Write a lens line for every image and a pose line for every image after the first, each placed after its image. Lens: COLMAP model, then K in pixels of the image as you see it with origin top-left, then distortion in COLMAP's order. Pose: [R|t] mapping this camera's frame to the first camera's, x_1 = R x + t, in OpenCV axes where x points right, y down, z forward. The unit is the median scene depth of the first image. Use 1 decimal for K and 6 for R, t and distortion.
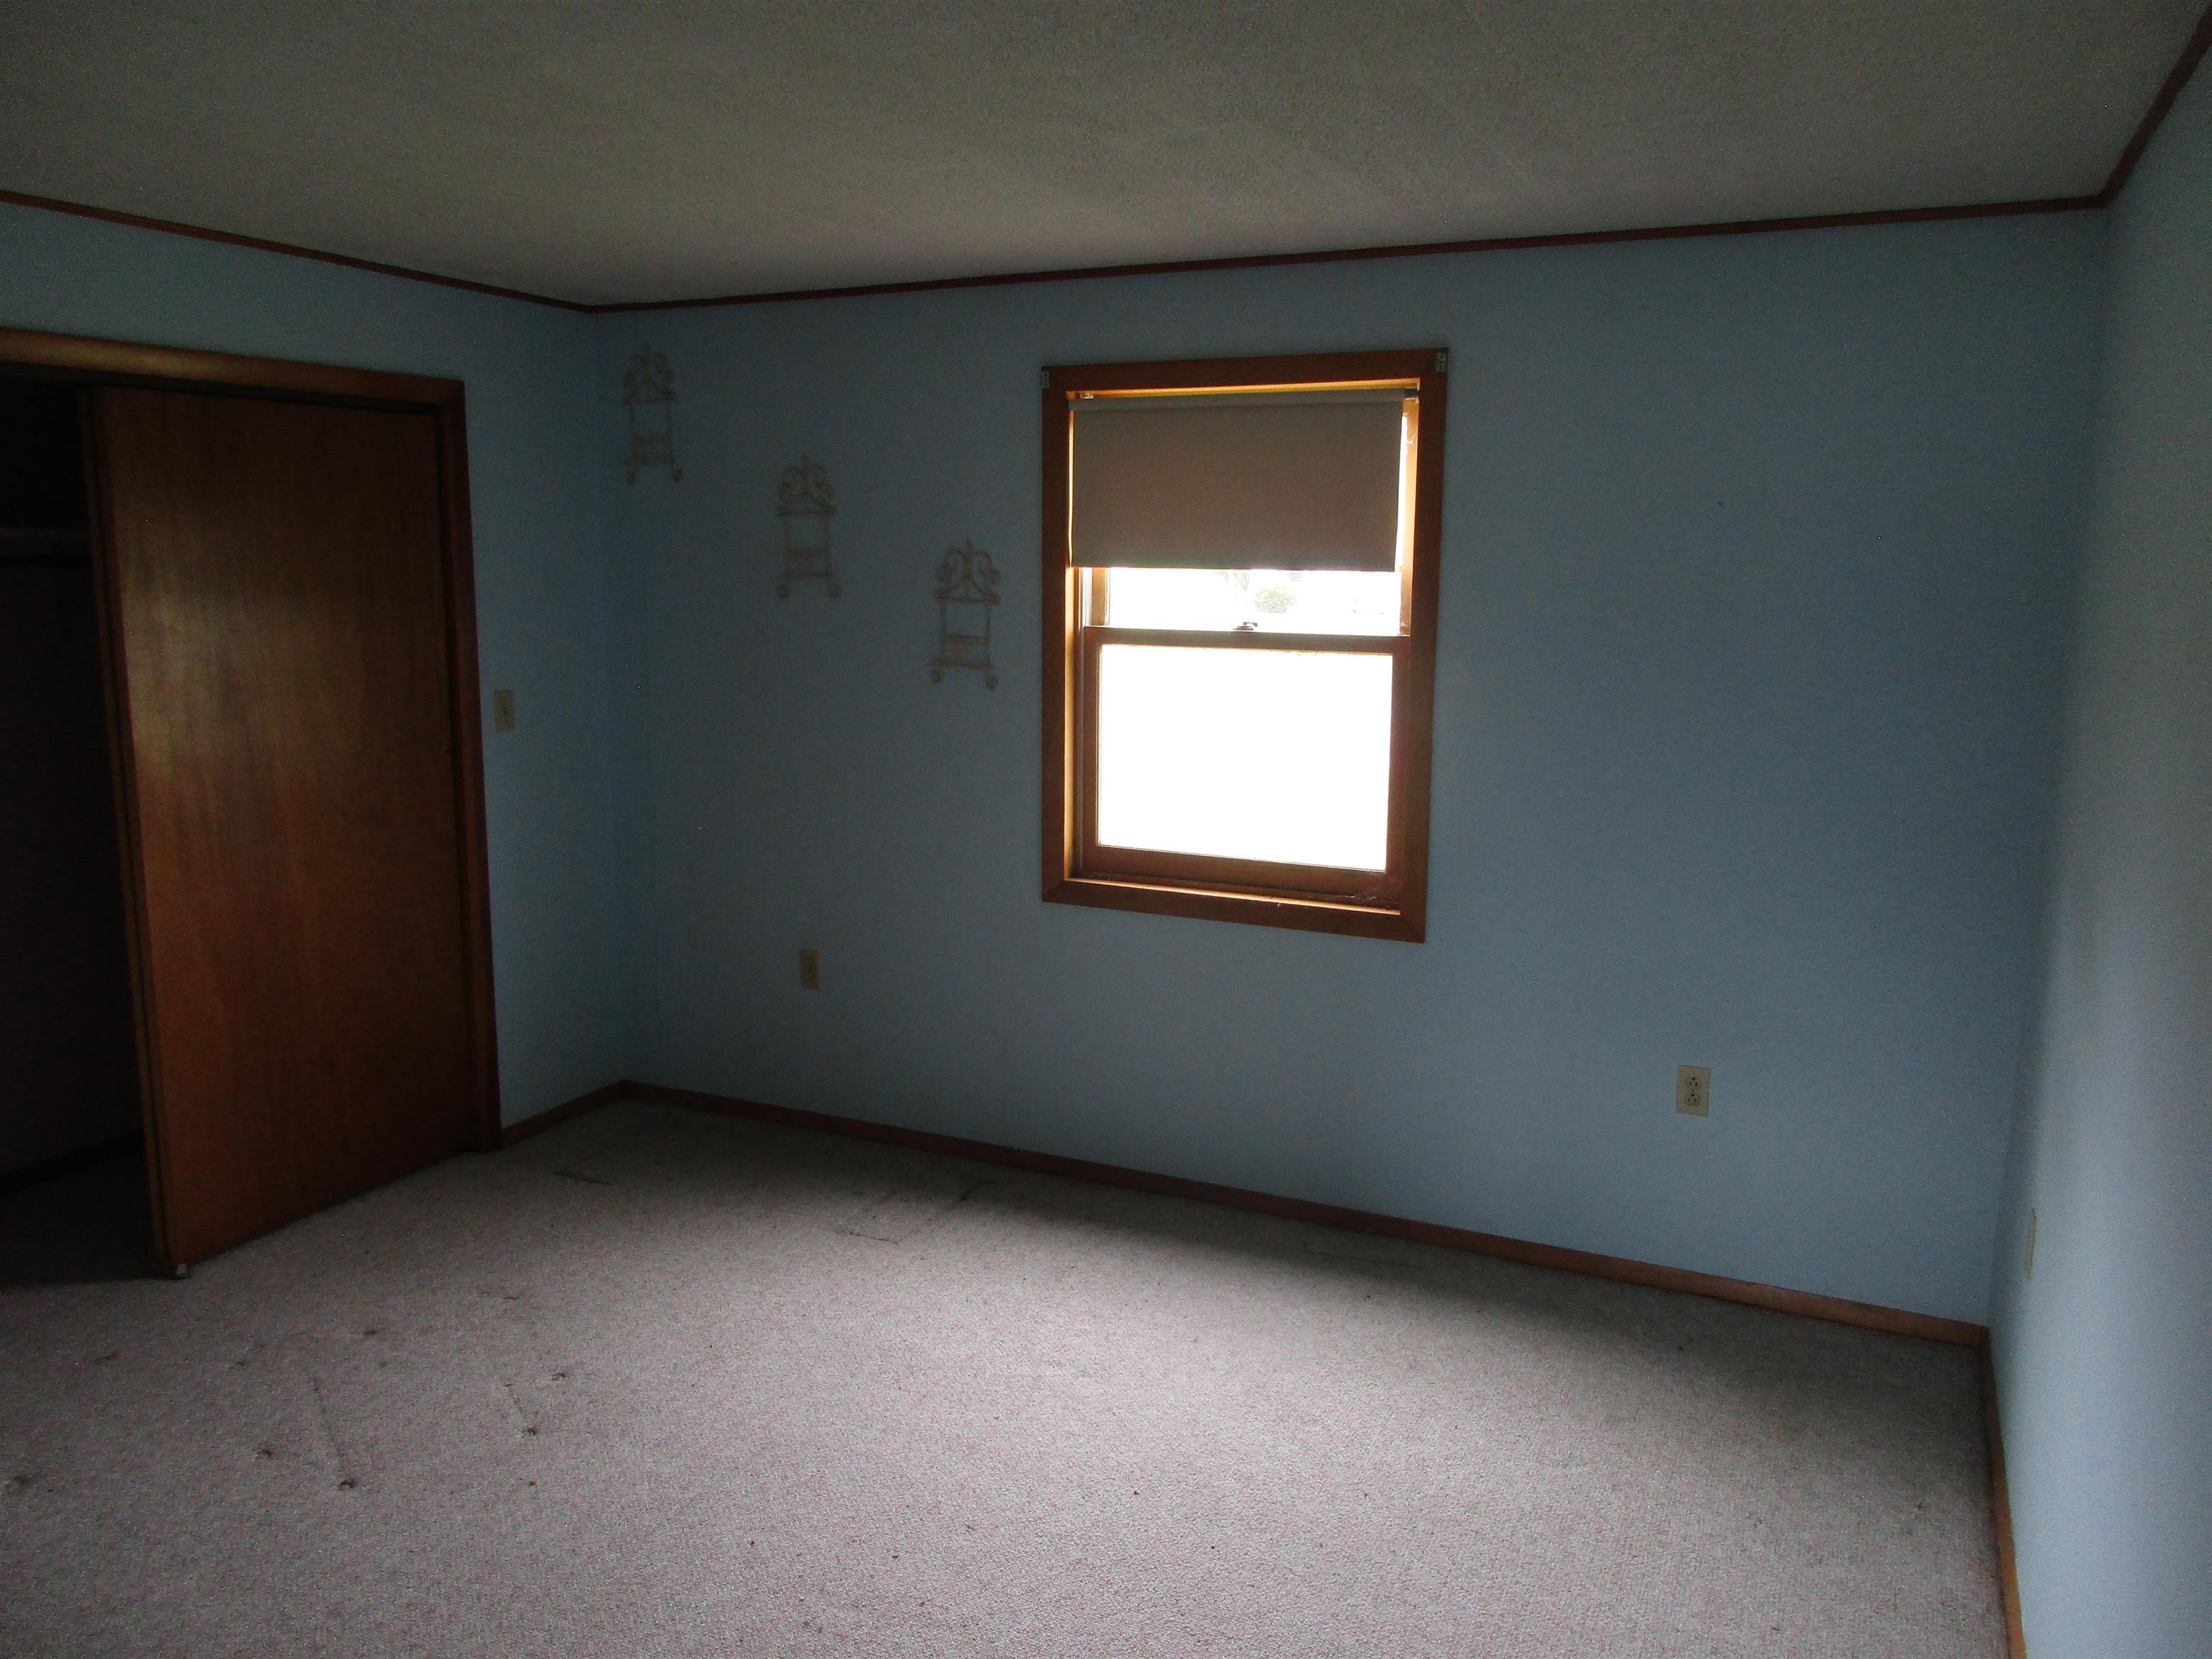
lens RADIAL K [[1656.1, 0, 1097.2], [0, 1656.1, 828.3], [0, 0, 1]] dist [-0.002677, -0.001312]
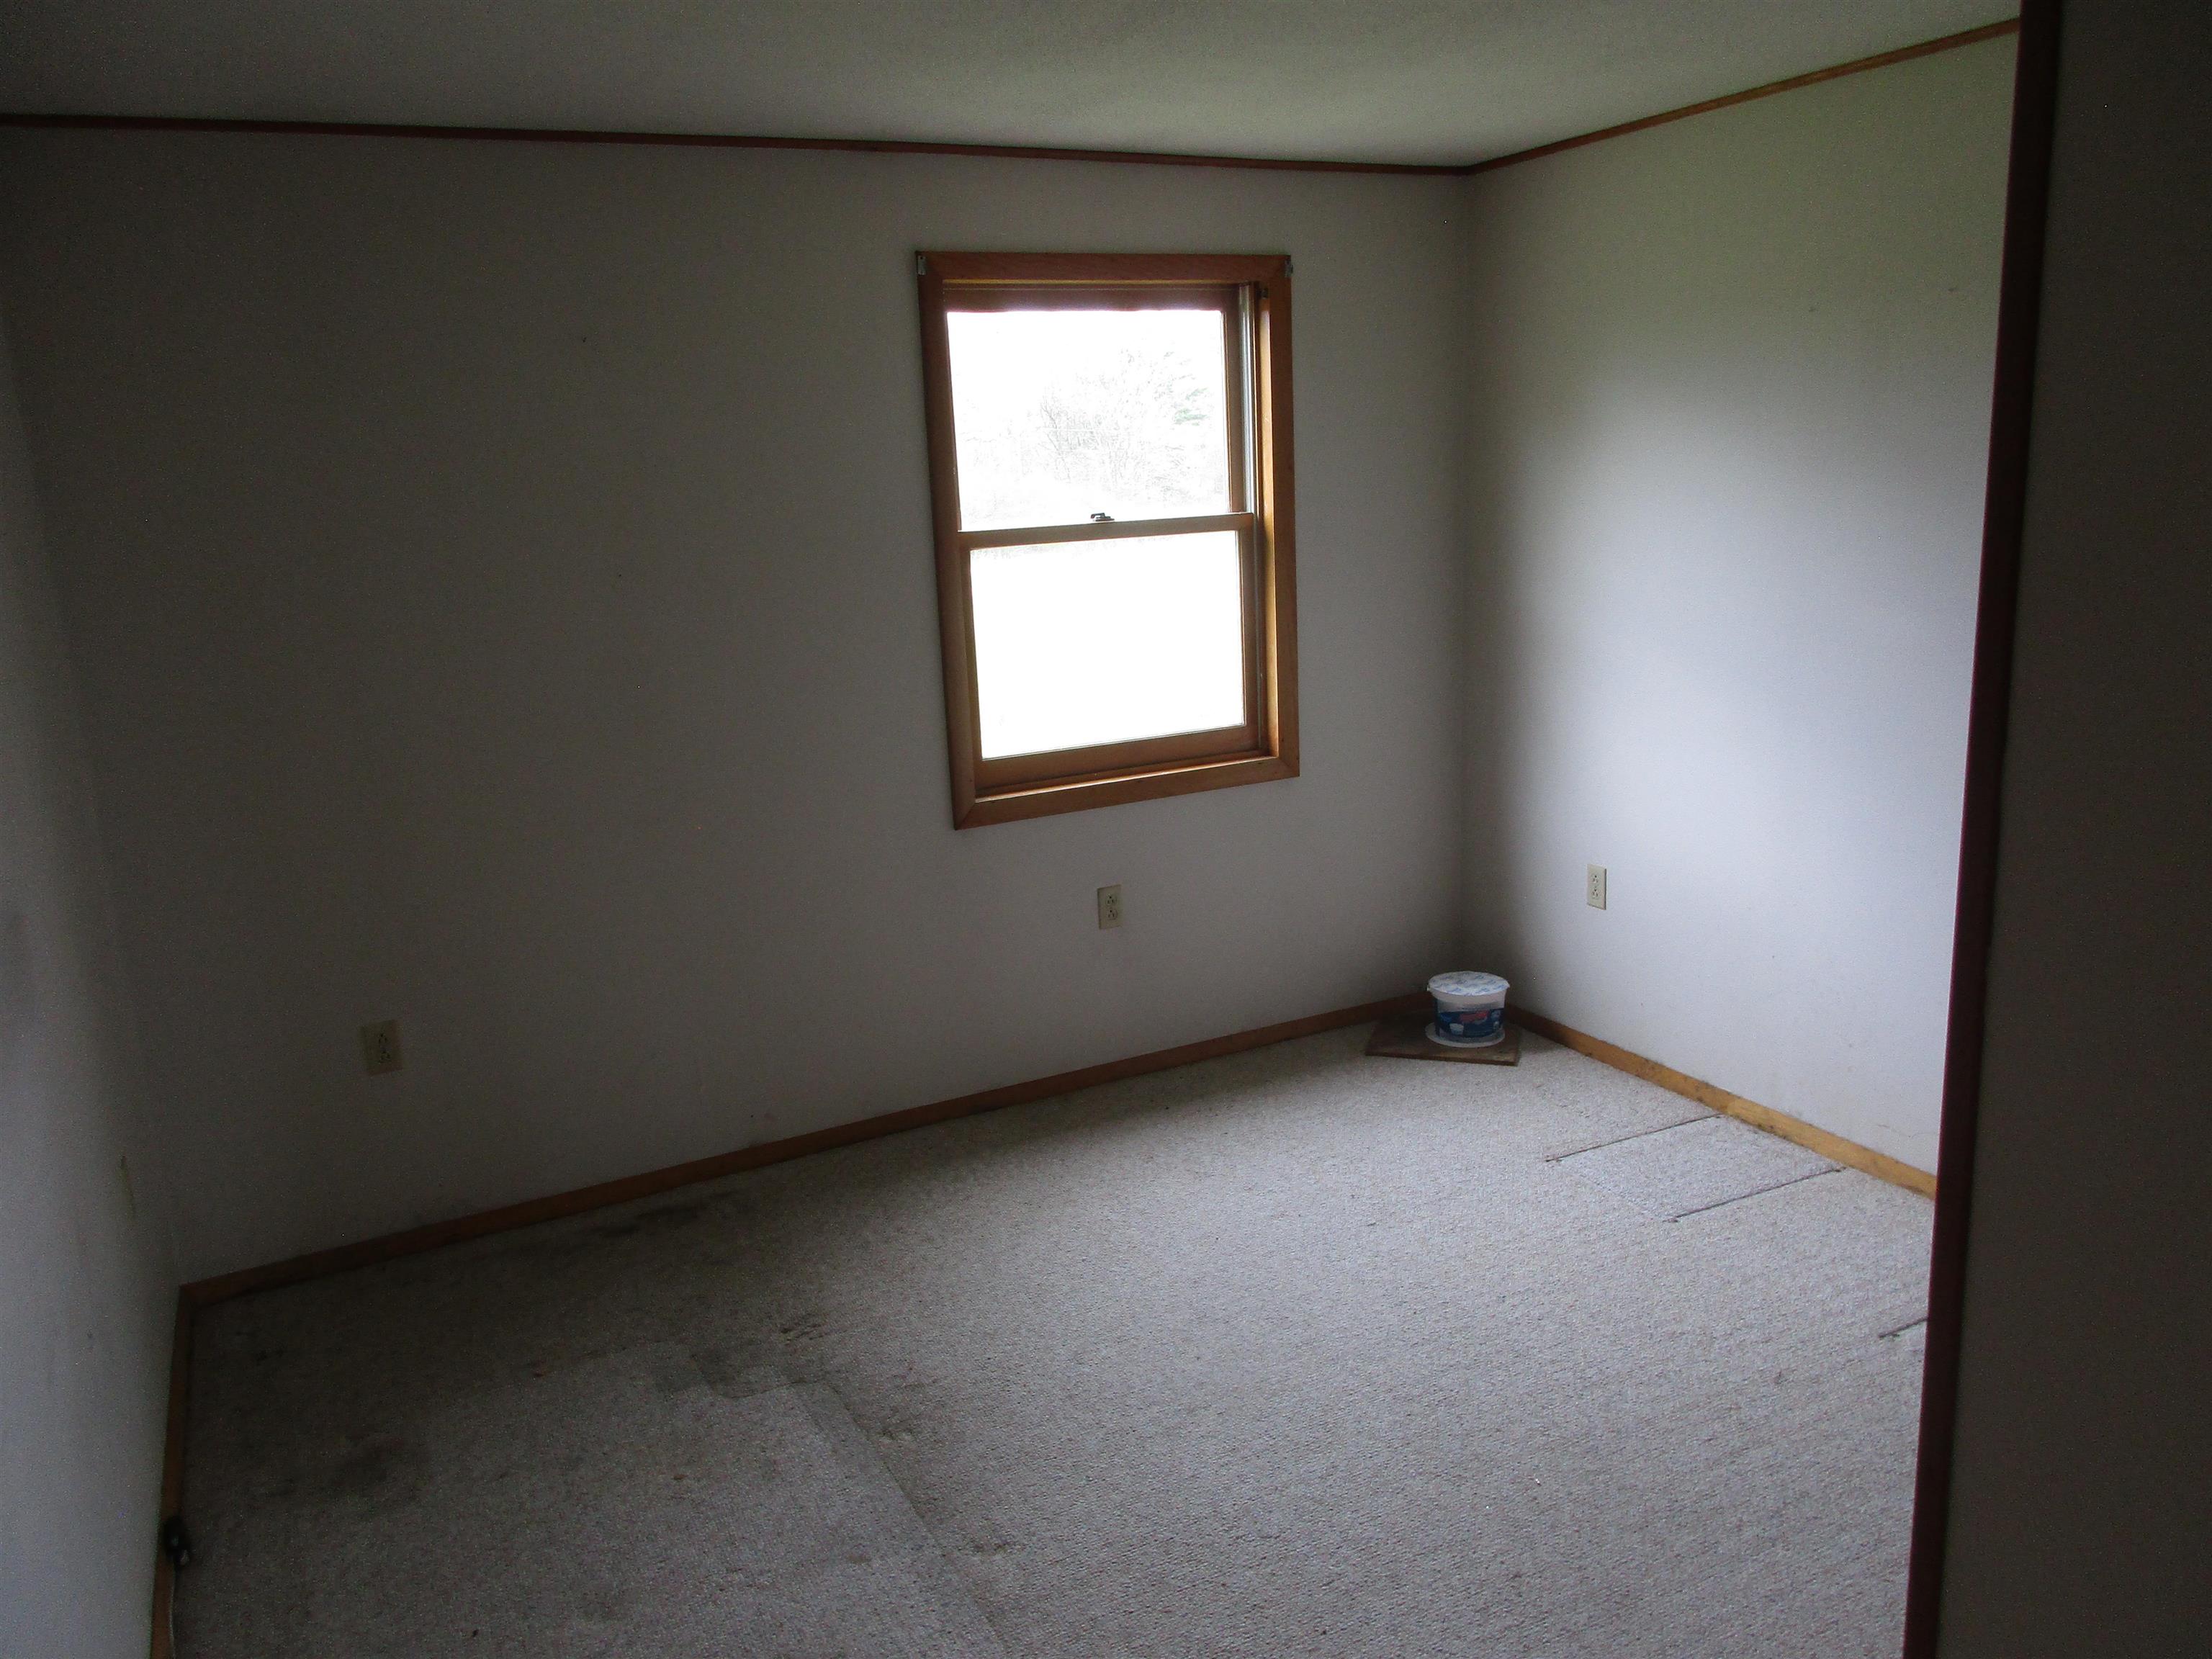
lens RADIAL K [[1656.1, 0, 1097.2], [0, 1656.1, 828.3], [0, 0, 1]] dist [-0.002677, -0.001312]
pose [[0.596538, -0.214176, 0.773480, -0.744256], [0.188601, 0.974157, 0.124286, -0.061317], [-0.780111, 0.071738, 0.621515, 0.372248]]
